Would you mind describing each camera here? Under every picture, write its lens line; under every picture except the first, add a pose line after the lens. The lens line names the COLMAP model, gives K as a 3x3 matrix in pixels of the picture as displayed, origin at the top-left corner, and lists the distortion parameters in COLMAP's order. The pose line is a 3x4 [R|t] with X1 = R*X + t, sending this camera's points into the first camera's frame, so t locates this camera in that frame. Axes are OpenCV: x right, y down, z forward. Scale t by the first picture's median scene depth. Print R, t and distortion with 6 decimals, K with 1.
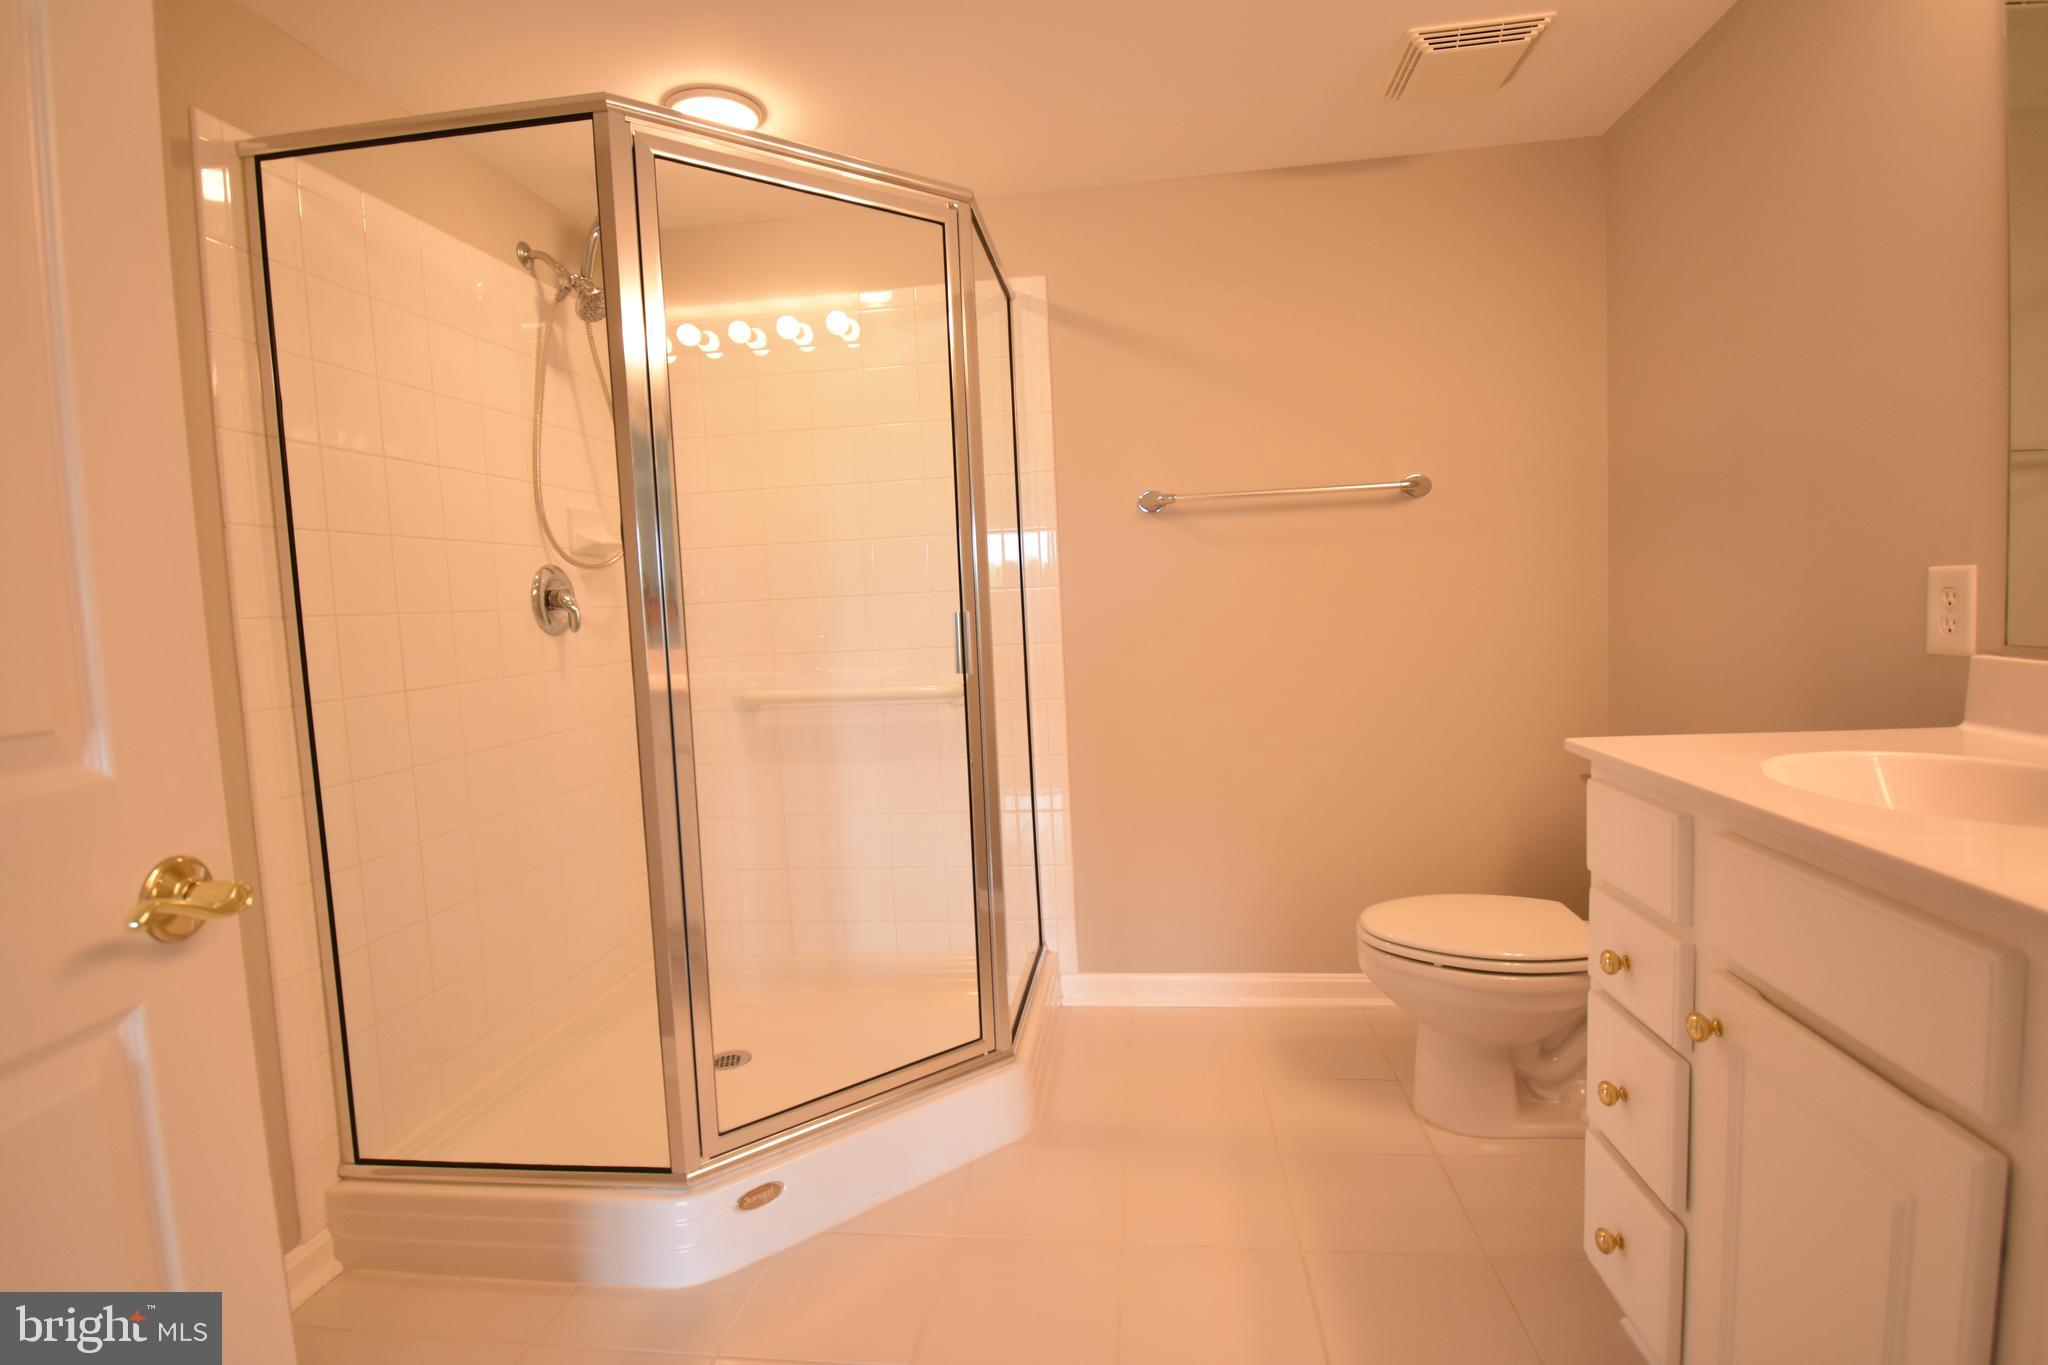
lens RADIAL K [[1001.8, 0, 1017.9], [0, 1001.8, 672.4], [0, 0, 1]] dist [0.030651, -0.034085]
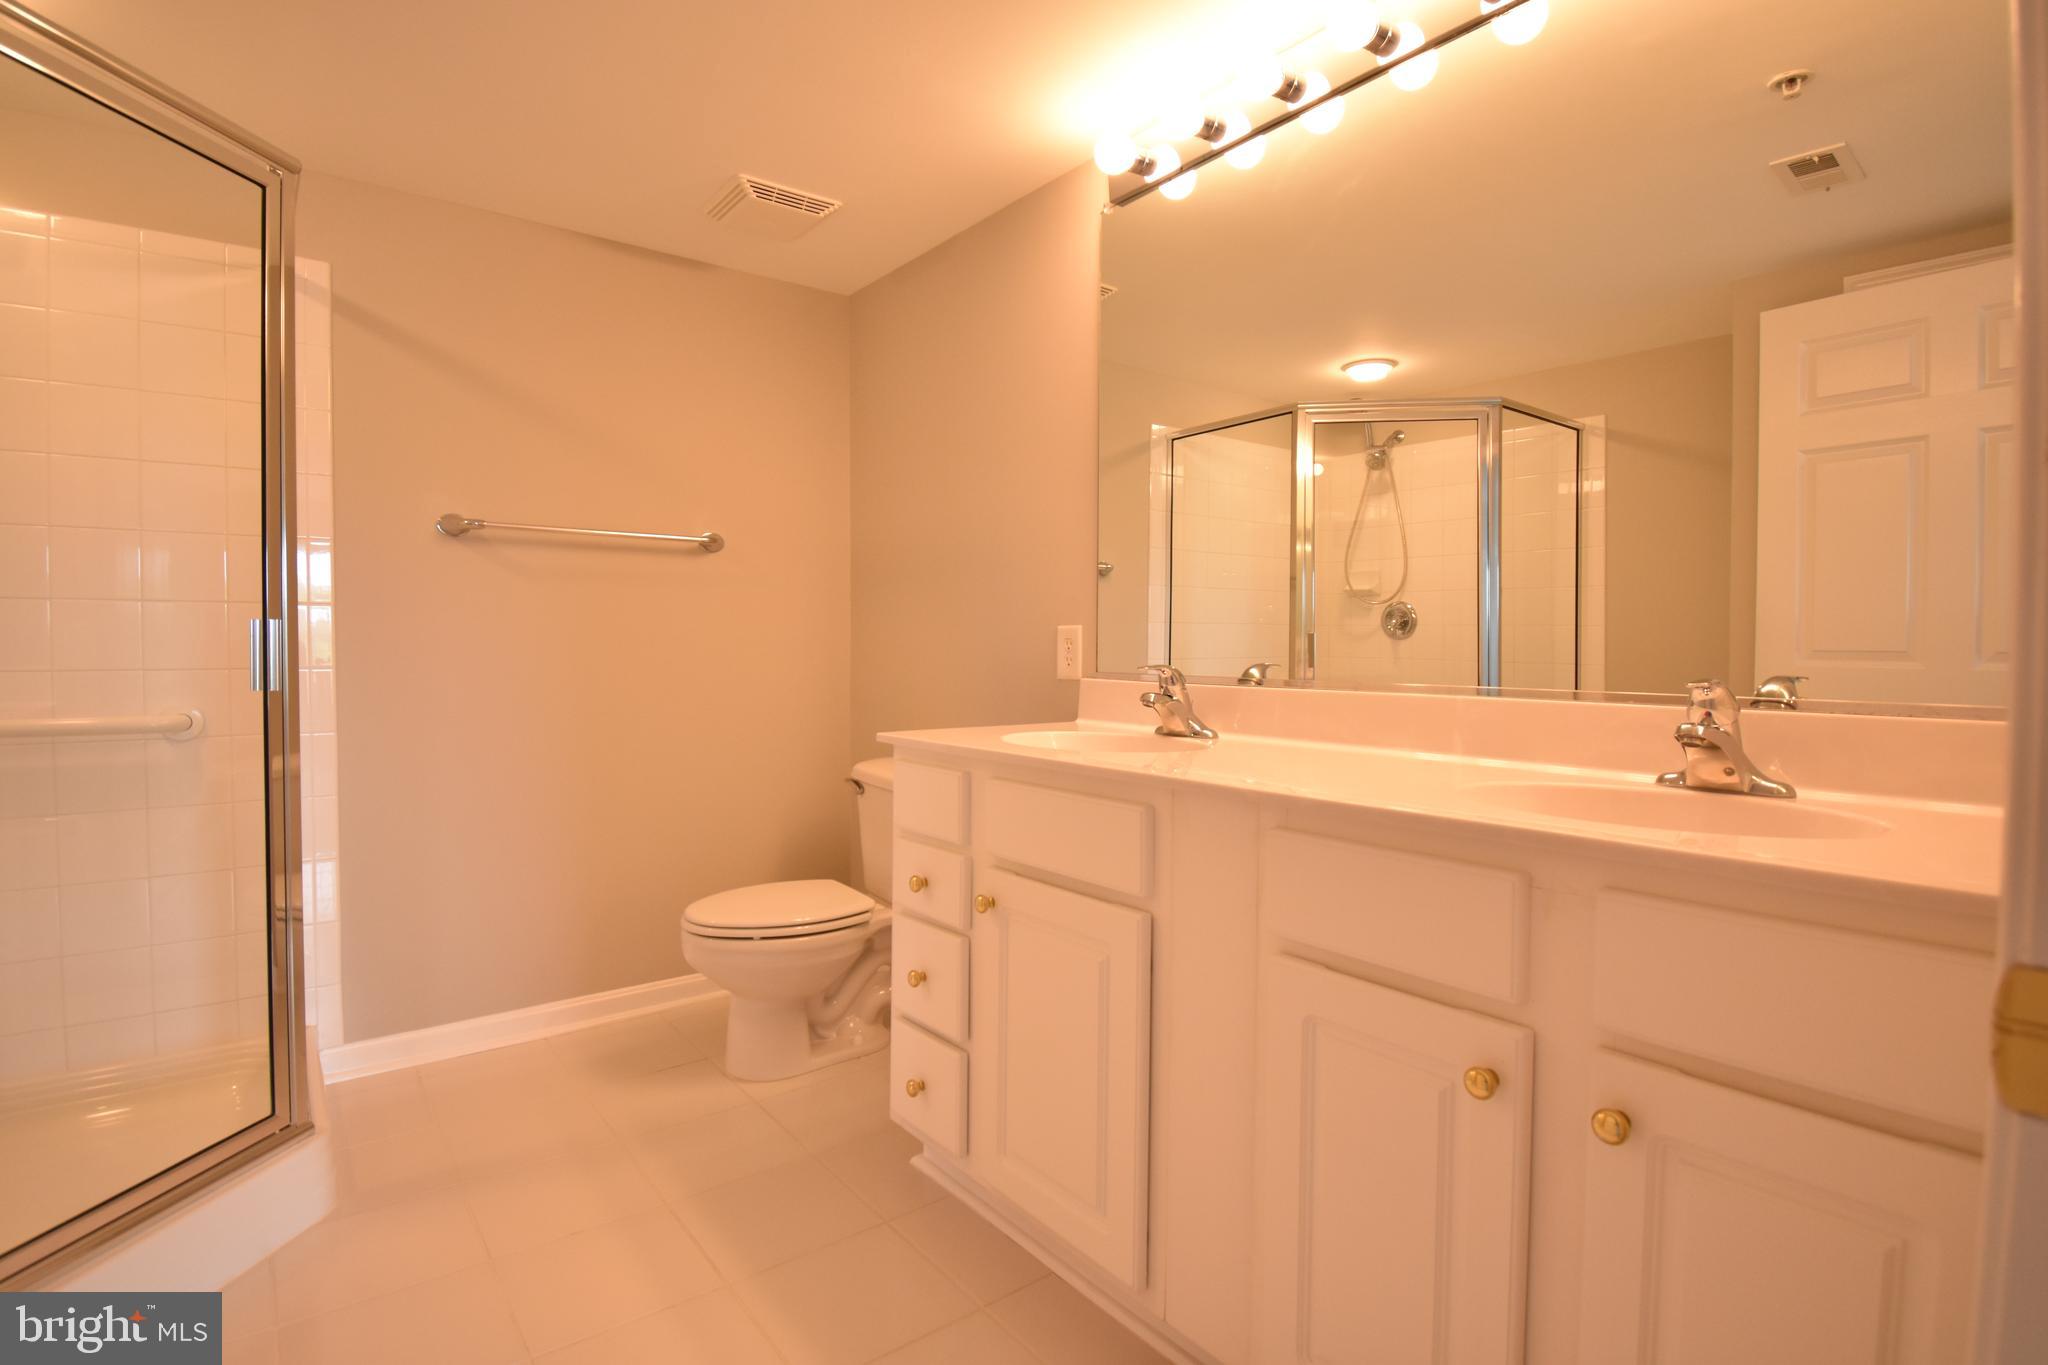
lens RADIAL K [[1001.8, 0, 1017.9], [0, 1001.8, 672.4], [0, 0, 1]] dist [0.030651, -0.034085]
pose [[0.713355, 0.030593, 0.700135, -0.208031], [0.014024, 0.998223, -0.057907, 0.047481], [-0.700662, 0.051128, 0.711659, -0.084933]]
